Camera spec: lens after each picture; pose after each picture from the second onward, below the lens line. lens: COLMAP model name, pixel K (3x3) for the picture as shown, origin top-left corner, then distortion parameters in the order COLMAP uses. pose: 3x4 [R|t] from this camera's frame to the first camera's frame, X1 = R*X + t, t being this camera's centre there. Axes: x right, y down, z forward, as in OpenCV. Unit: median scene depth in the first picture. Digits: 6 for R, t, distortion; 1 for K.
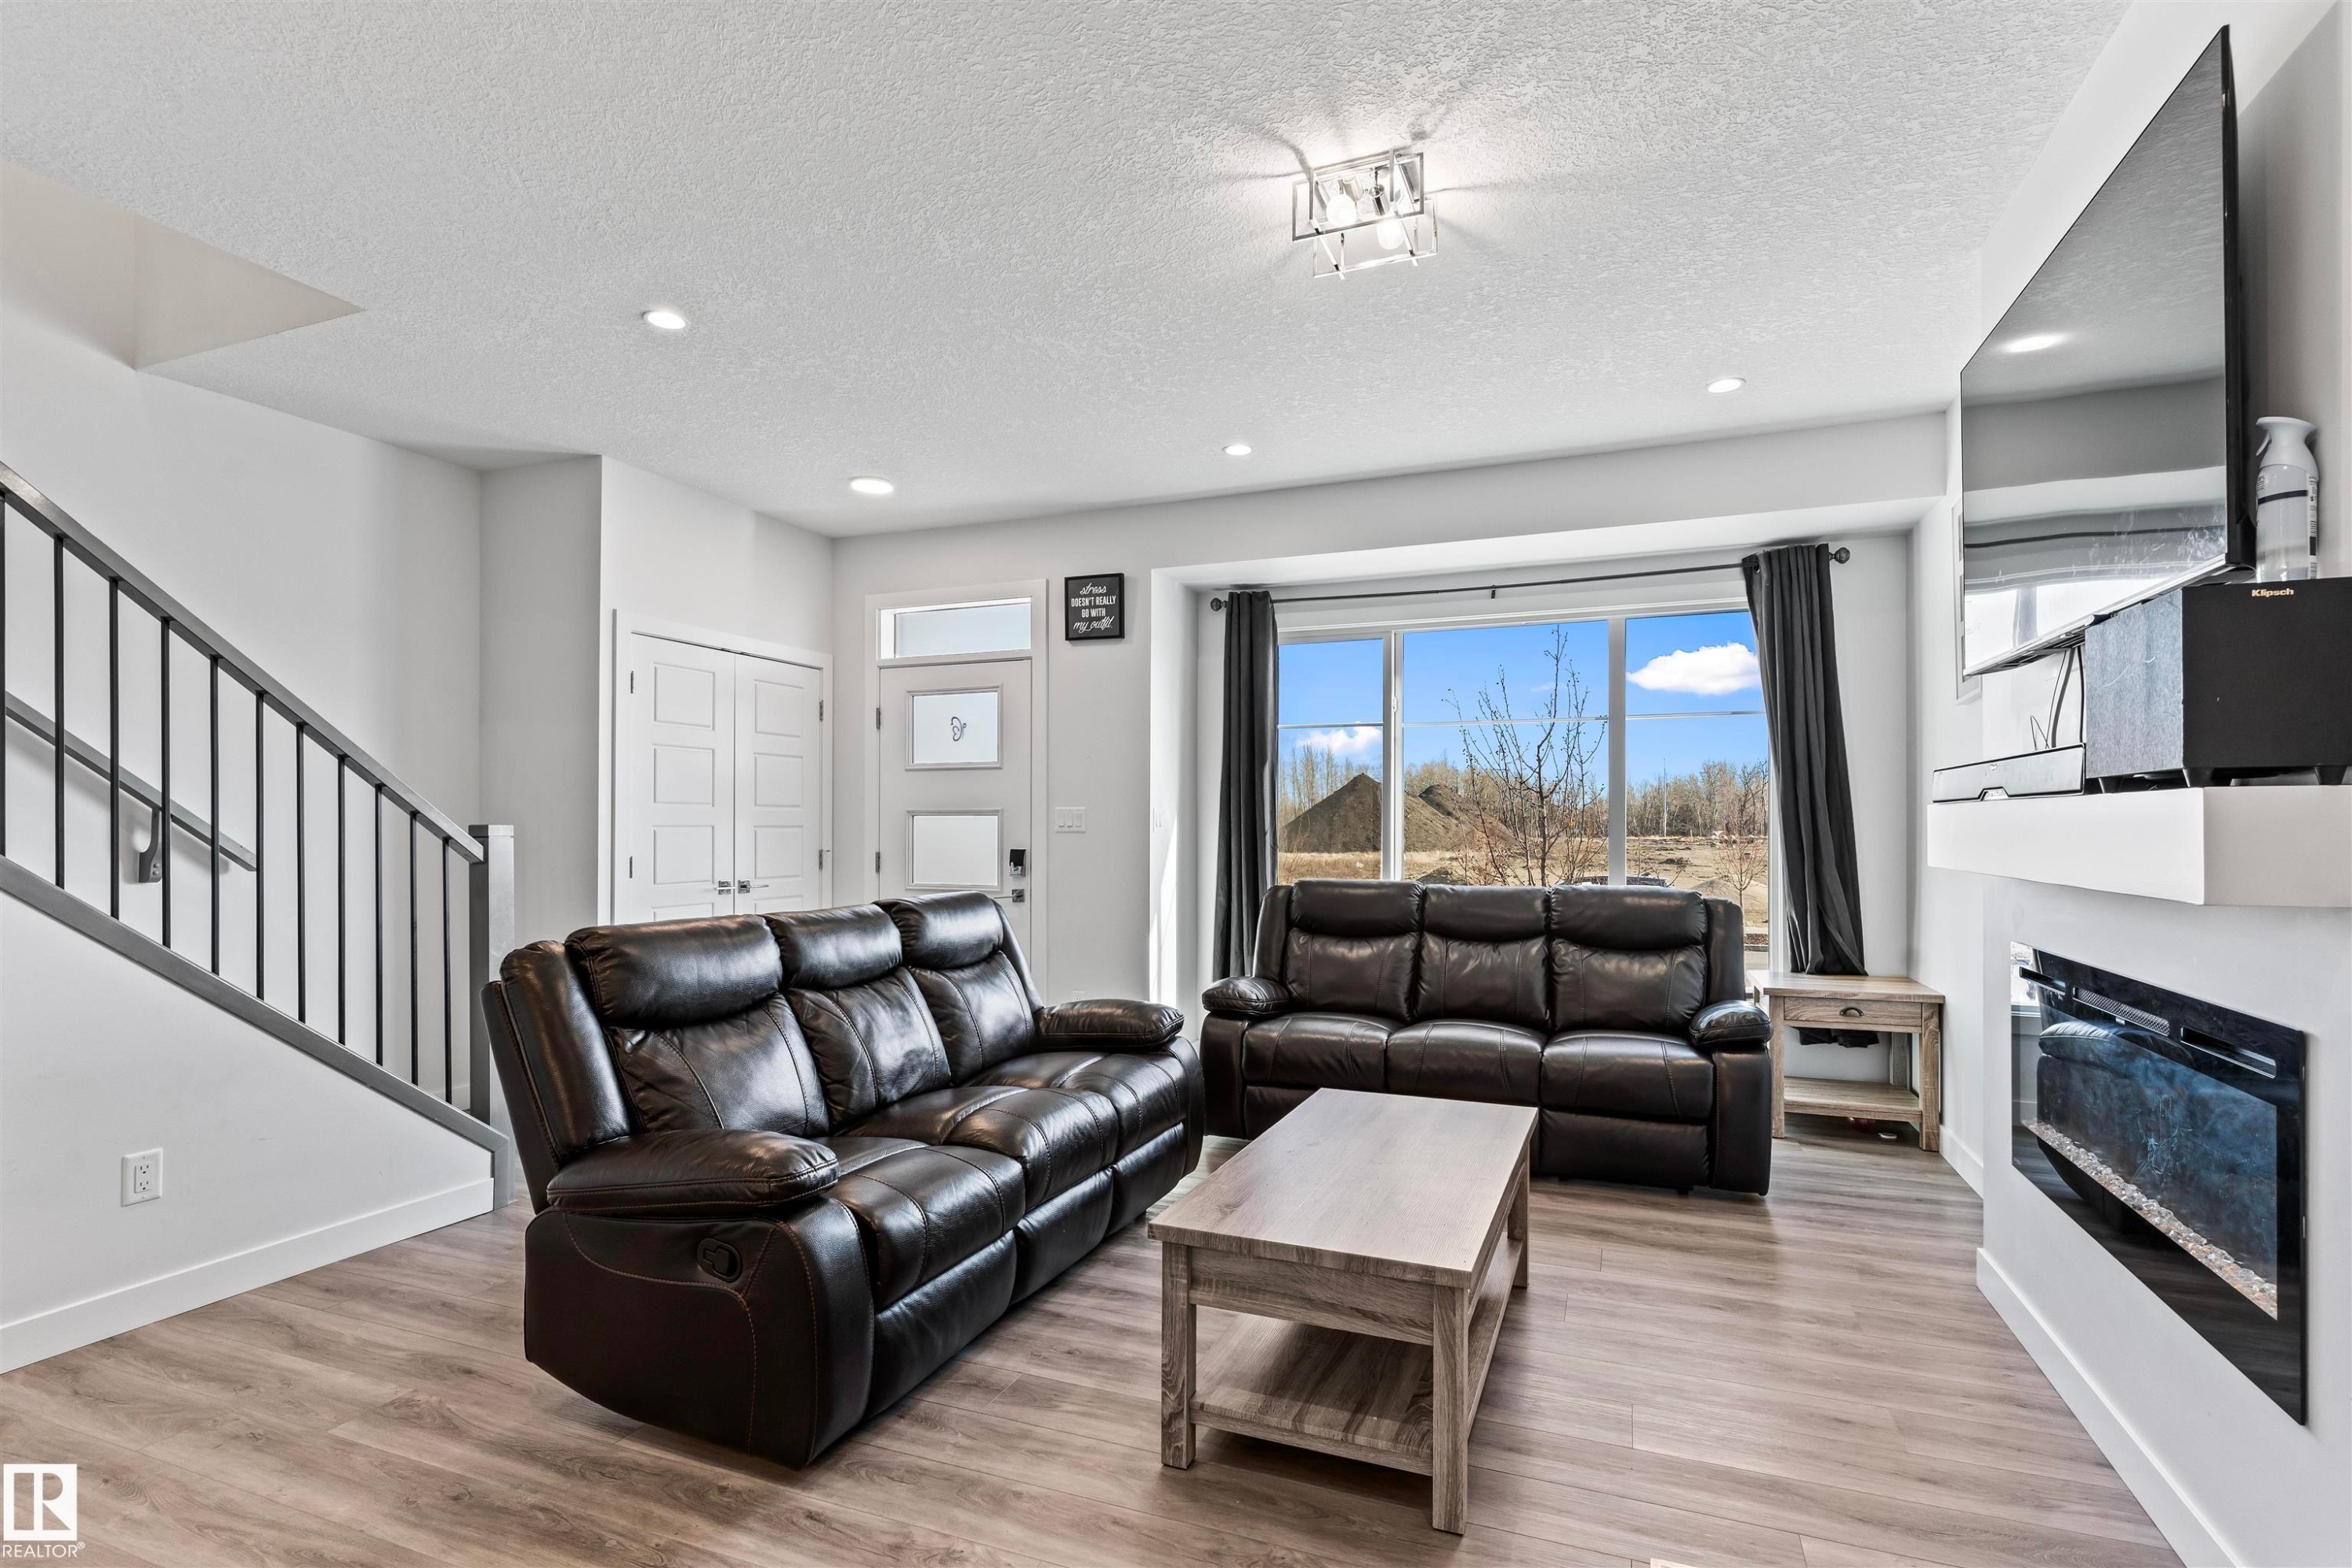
lens RADIAL K [[1120.0, 0, 1177.0], [0, 1120.0, 828.0], [0, 0, 1]] dist [0.004167, 0.000464]
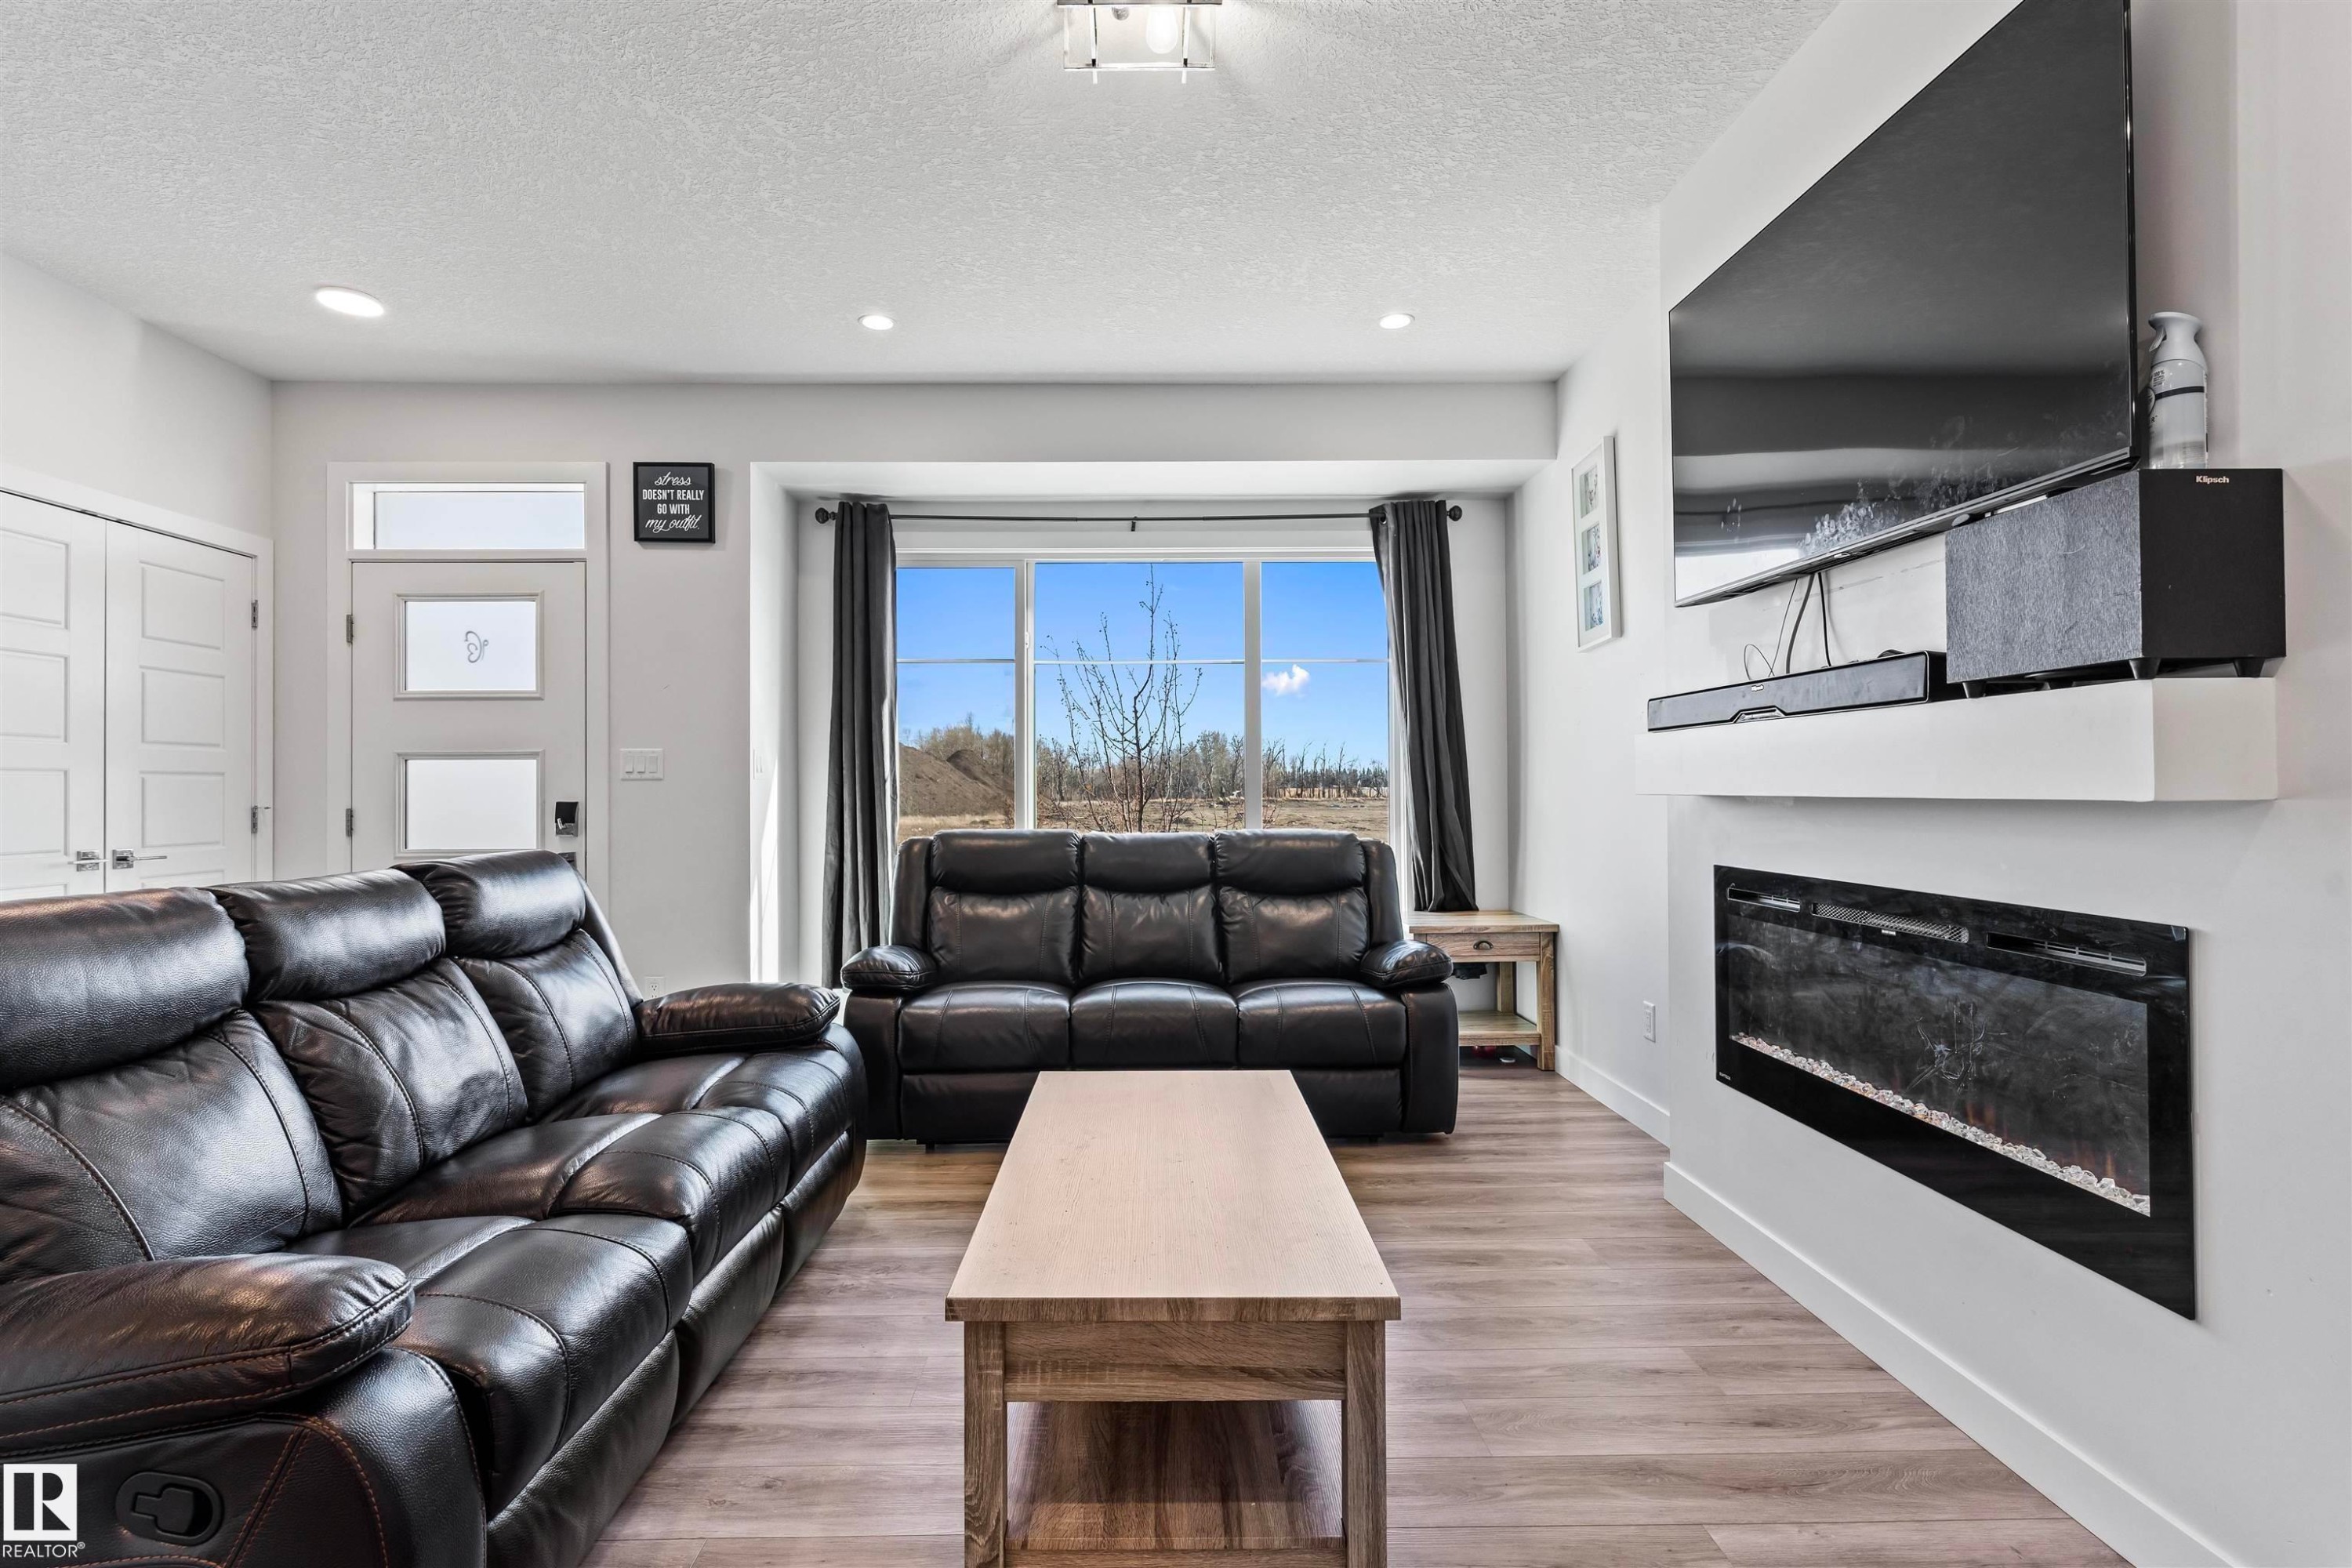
lens RADIAL K [[1120.0, 0, 1146.7], [0, 1120.0, 786.1], [0, 0, 1]] dist [0.004167, 0.000464]
pose [[0.924173, -0.004002, 0.381953, -0.097340], [0.006449, 0.999966, -0.005128, 0.021340], [-0.381919, 0.007203, 0.924168, 0.170132]]
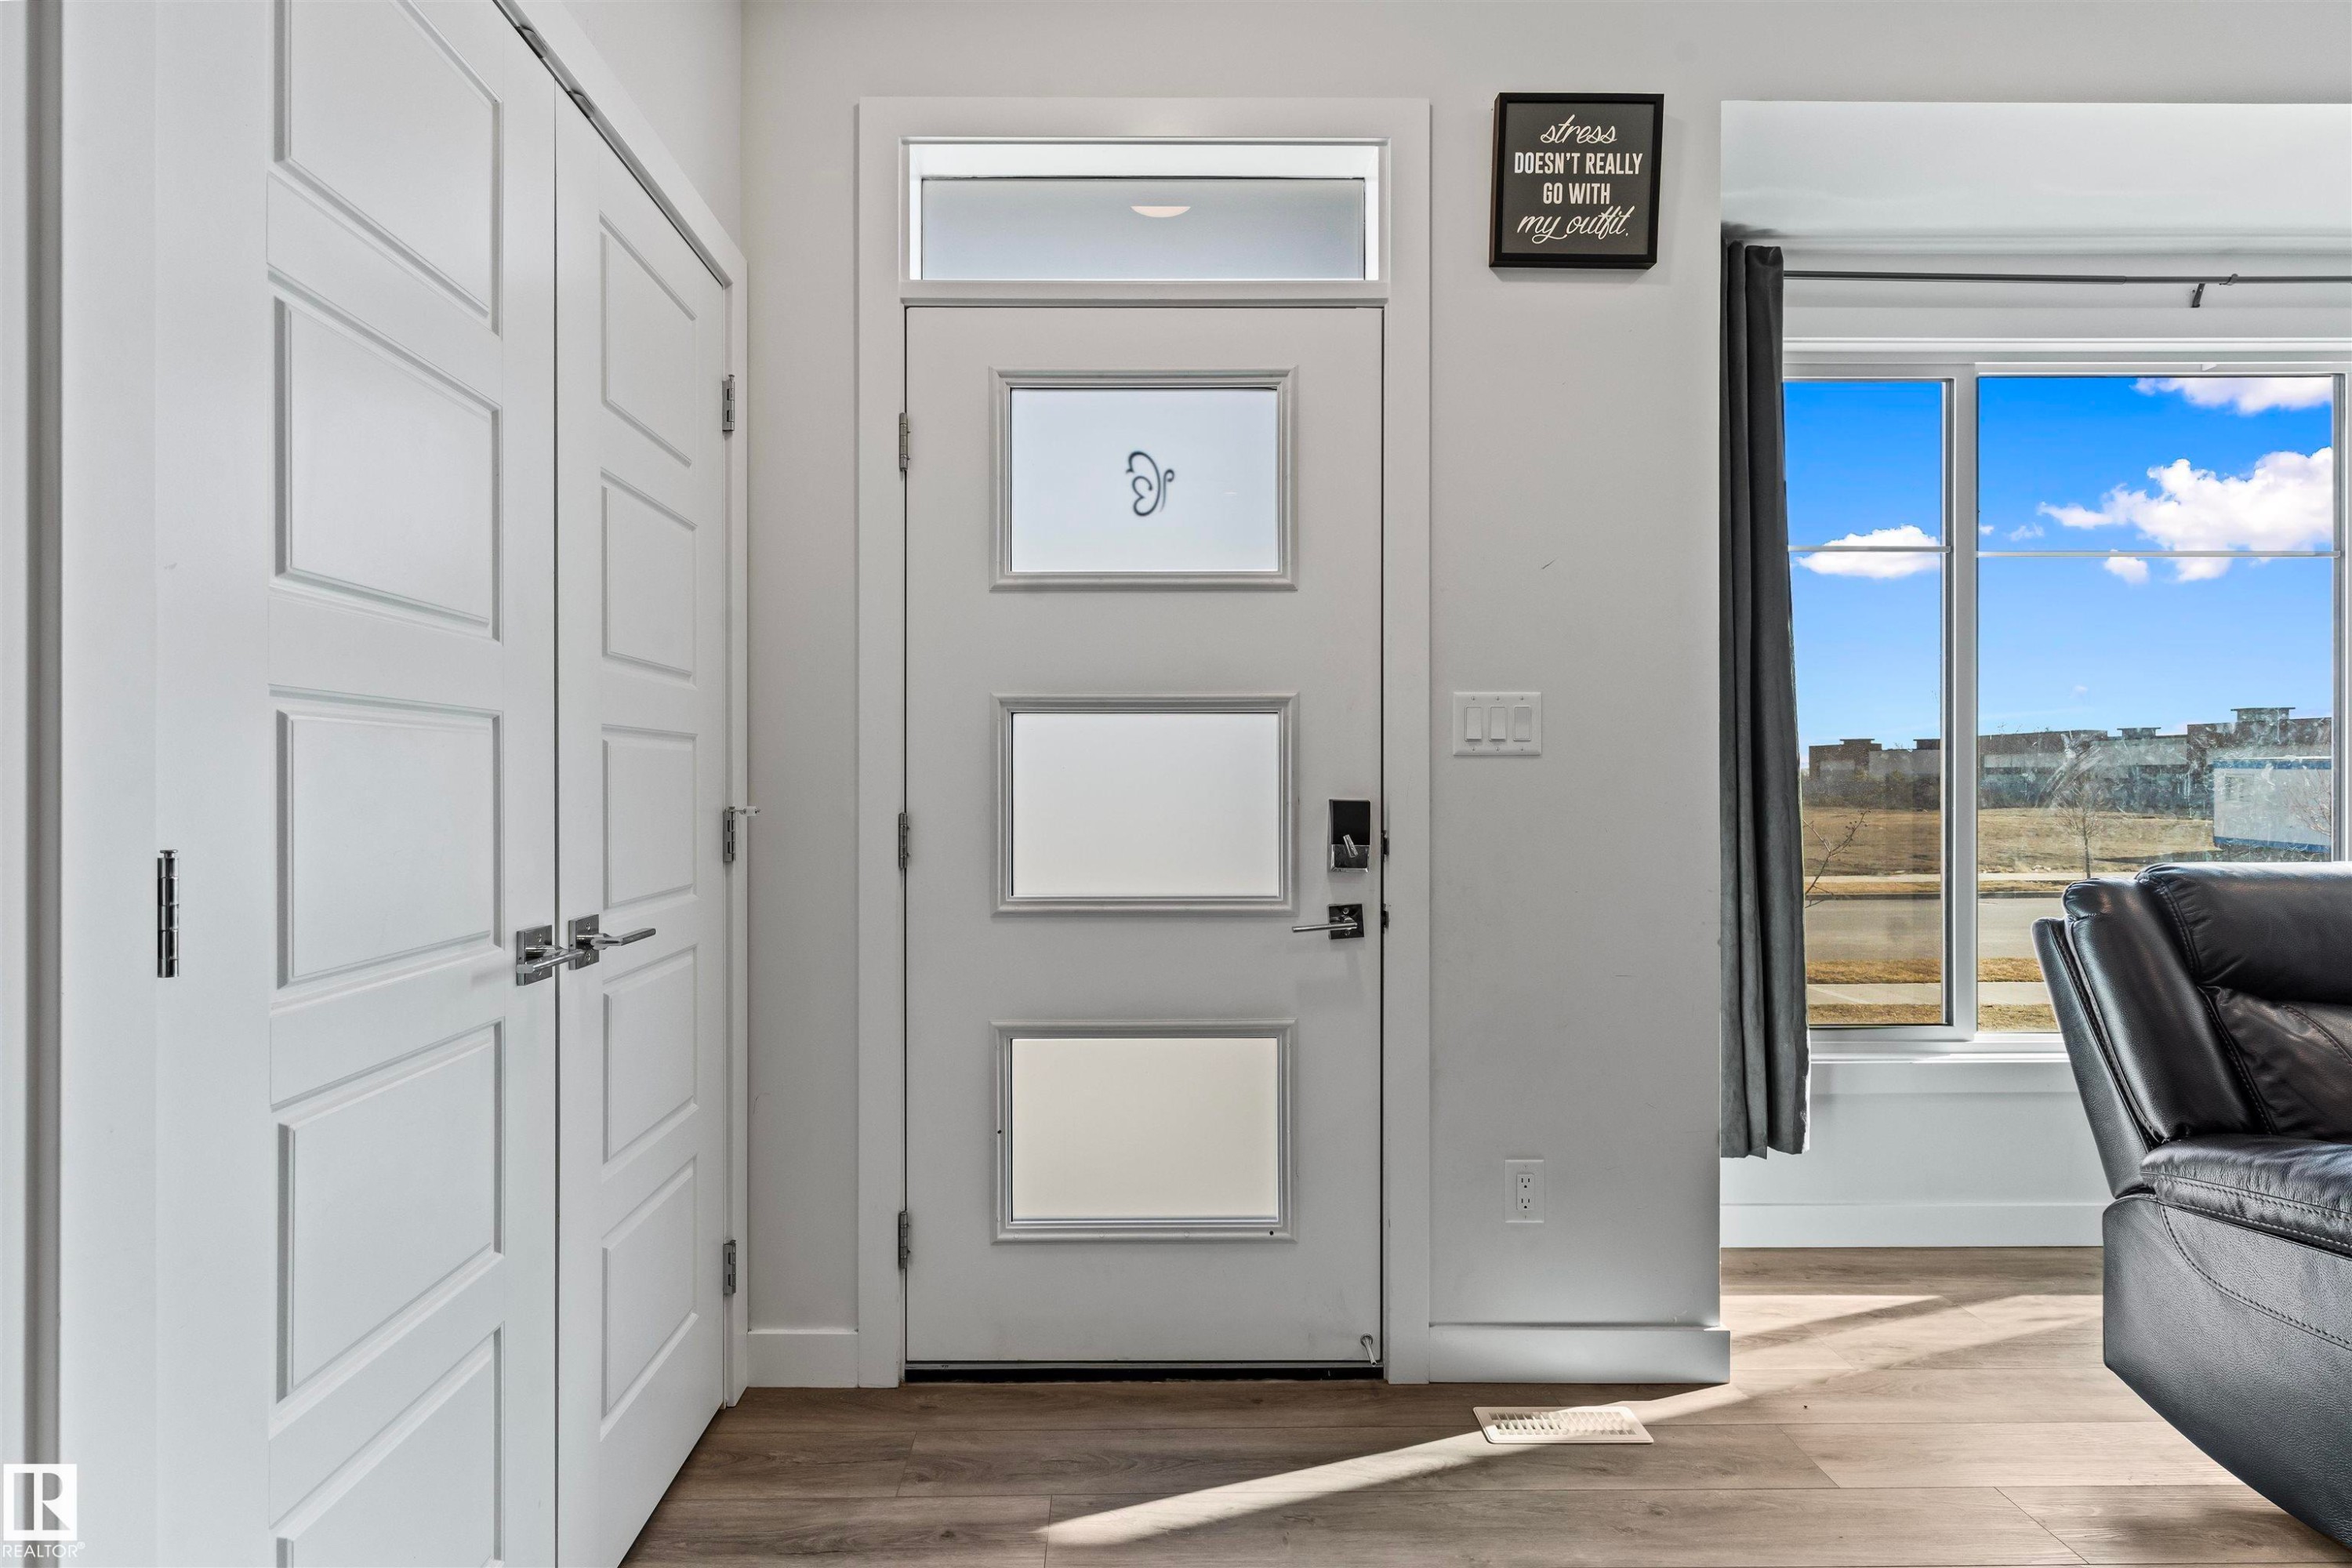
lens RADIAL K [[1120.0, 0, 1124.4], [0, 1120.0, 785.1], [0, 0, 1]] dist [0.004167, 0.000464]
pose [[0.925364, -0.003824, 0.379061, -0.524688], [0.003844, 0.999992, 0.000702, 0.019294], [-0.379061, 0.000808, 0.925372, 0.989149]]
